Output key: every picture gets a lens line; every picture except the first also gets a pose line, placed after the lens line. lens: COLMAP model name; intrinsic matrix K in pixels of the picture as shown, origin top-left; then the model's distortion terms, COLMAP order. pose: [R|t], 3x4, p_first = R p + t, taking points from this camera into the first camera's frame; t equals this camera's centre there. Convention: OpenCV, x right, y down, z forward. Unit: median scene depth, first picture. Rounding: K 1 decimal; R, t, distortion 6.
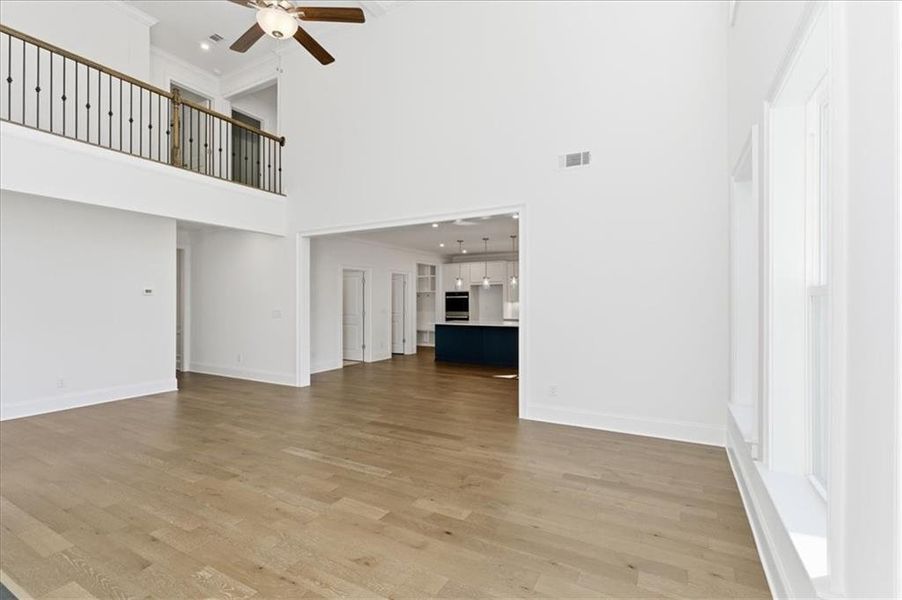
lens RADIAL K [[408.3, 0, 451.0], [0, 408.3, 300.0], [0, 0, 1]] dist [0.001481, 0.001287]
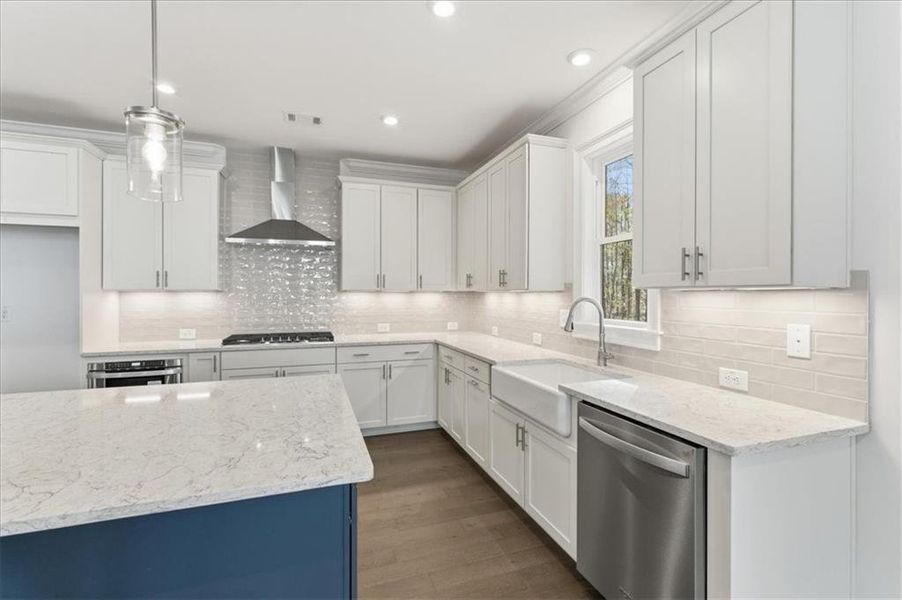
lens RADIAL K [[406.4, 0, 451.0], [0, 406.4, 300.0], [0, 0, 1]] dist [-0.001774, -0.000011]
pose [[0.661680, -0.002069, 0.749784, 0.083515], [-0.008194, 0.999917, 0.009990, 0.005126], [-0.749742, -0.012754, 0.661607, 0.605639]]
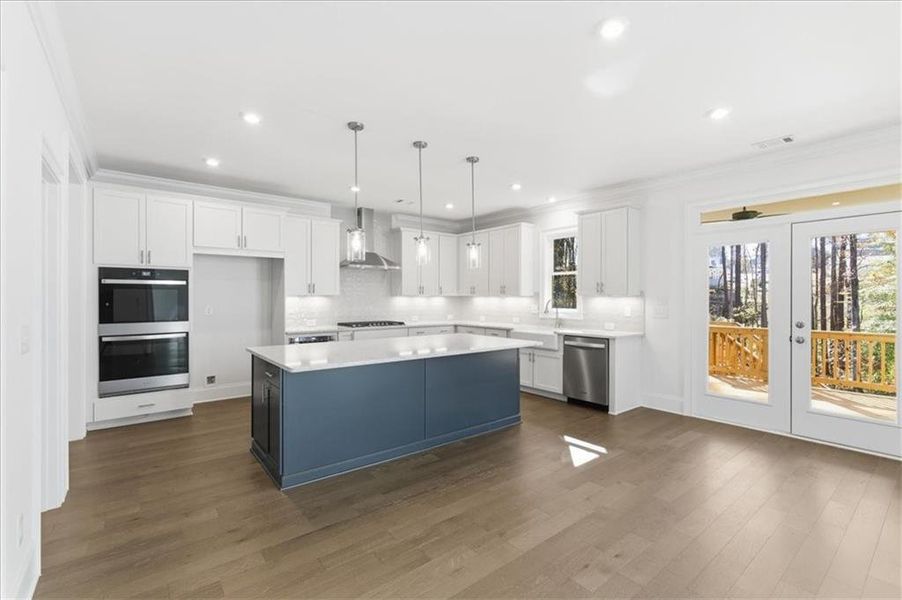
lens RADIAL K [[408.3, 0, 451.0], [0, 408.3, 300.0], [0, 0, 1]] dist [0.001481, 0.001287]
pose [[0.387609, 0.003914, 0.921816, -0.220012], [-0.004905, 0.999986, -0.002183, 0.008508], [-0.921811, -0.003675, 0.387623, 0.613638]]
